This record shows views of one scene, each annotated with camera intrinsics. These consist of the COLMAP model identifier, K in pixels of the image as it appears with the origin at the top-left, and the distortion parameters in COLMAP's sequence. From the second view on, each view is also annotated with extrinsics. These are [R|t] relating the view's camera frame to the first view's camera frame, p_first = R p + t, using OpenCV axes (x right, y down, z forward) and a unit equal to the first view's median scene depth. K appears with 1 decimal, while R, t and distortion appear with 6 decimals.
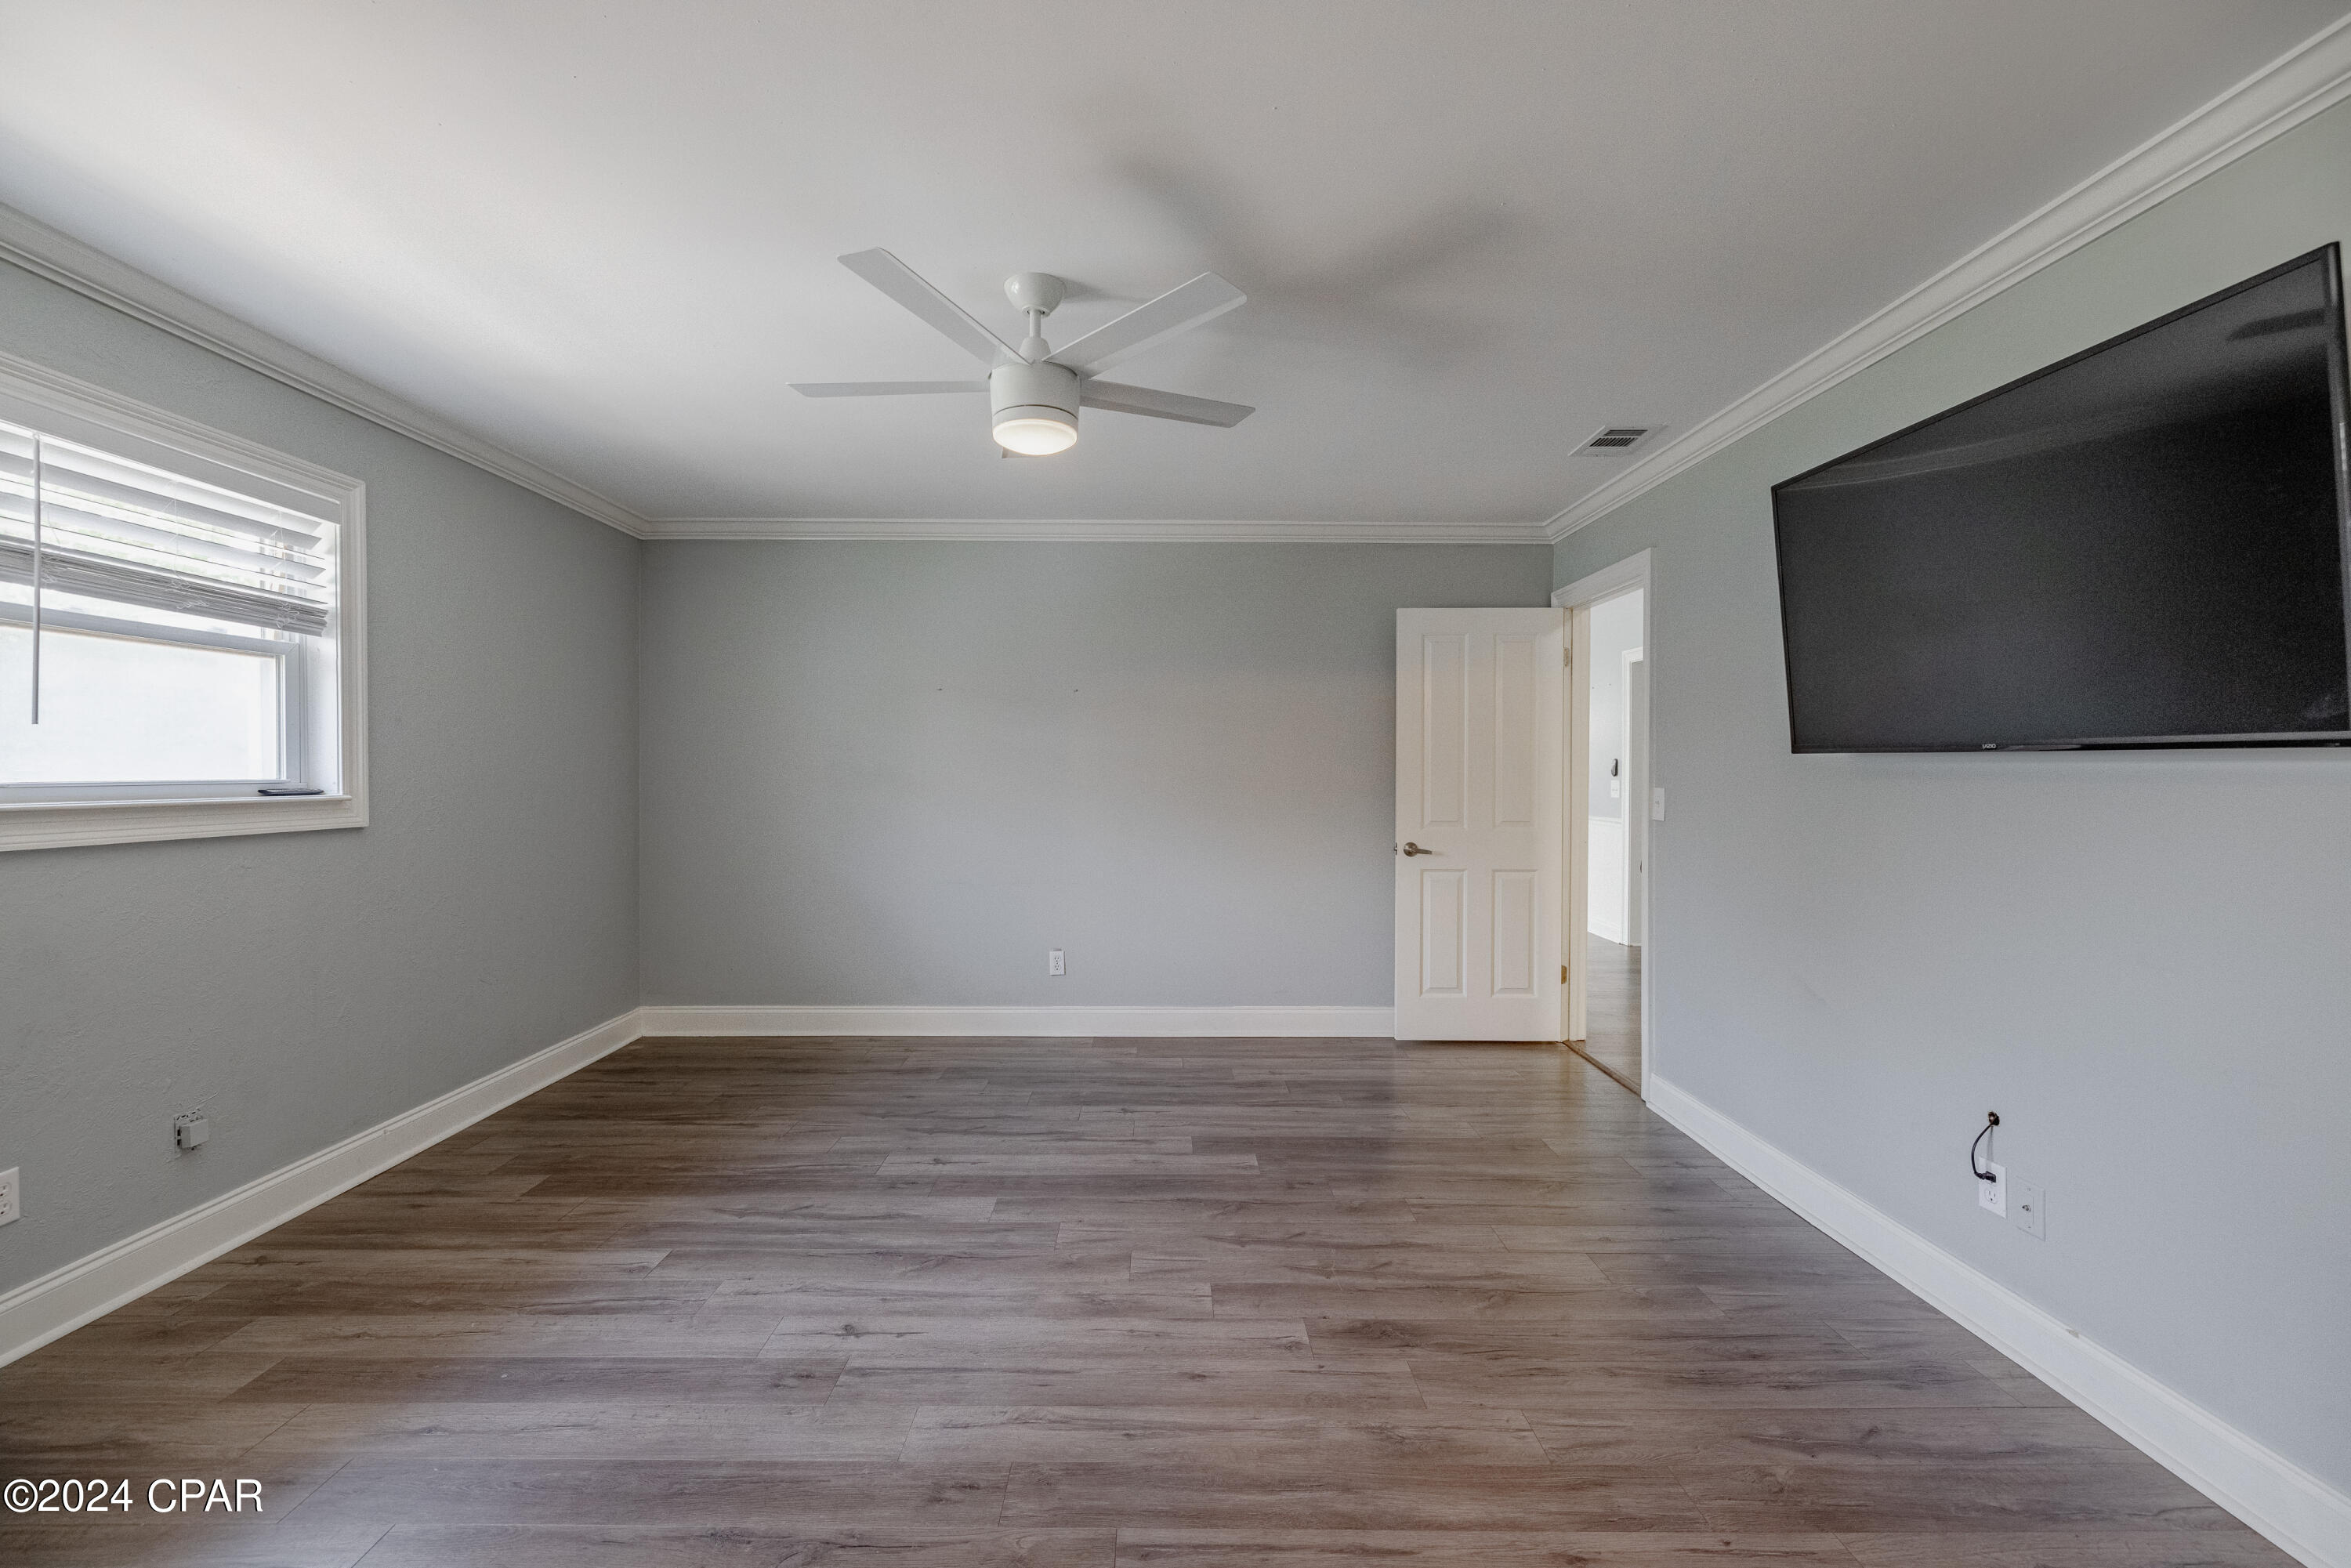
lens RADIAL K [[990.4, 0, 1160.2], [0, 990.4, 776.2], [0, 0, 1]] dist [-0.002688, 0.000748]
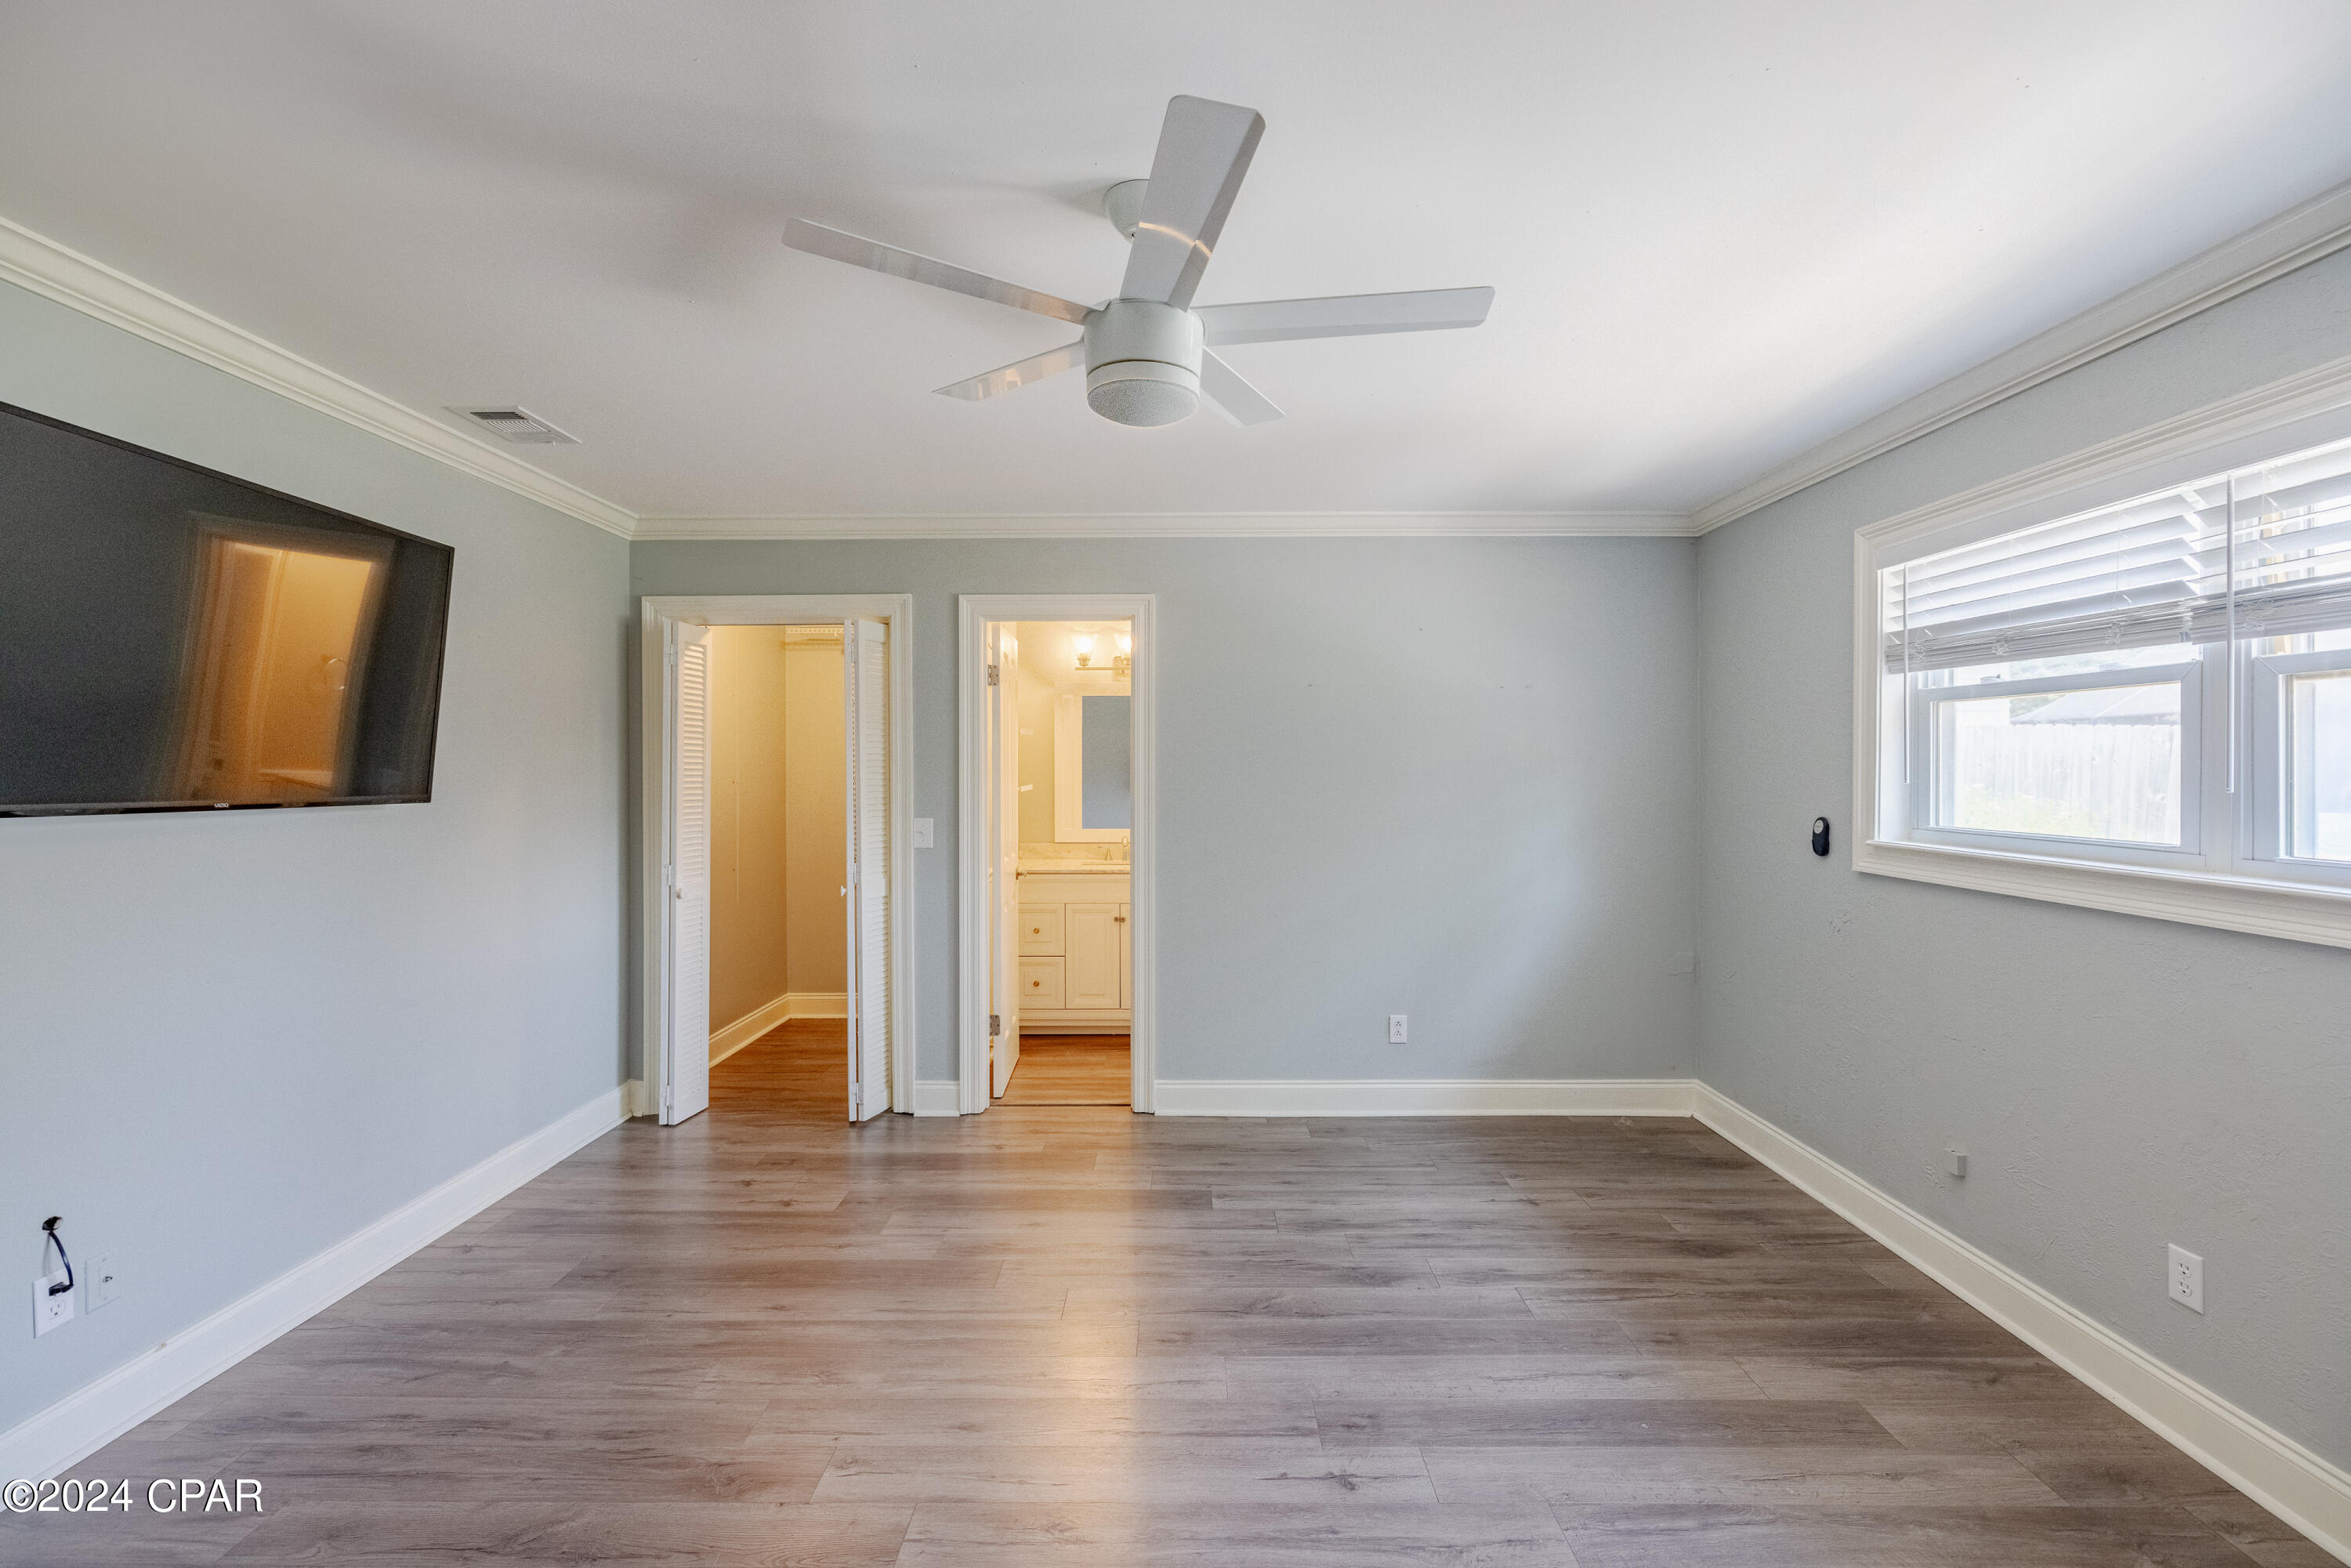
lens RADIAL K [[990.4, 0, 1187.4], [0, 990.4, 774.9], [0, 0, 1]] dist [-0.002688, 0.000748]
pose [[-0.999974, -0.005882, -0.004227, -0.179326], [-0.005960, 0.999806, 0.018769, -0.082884], [0.004115, 0.018794, -0.999815, 1.987488]]
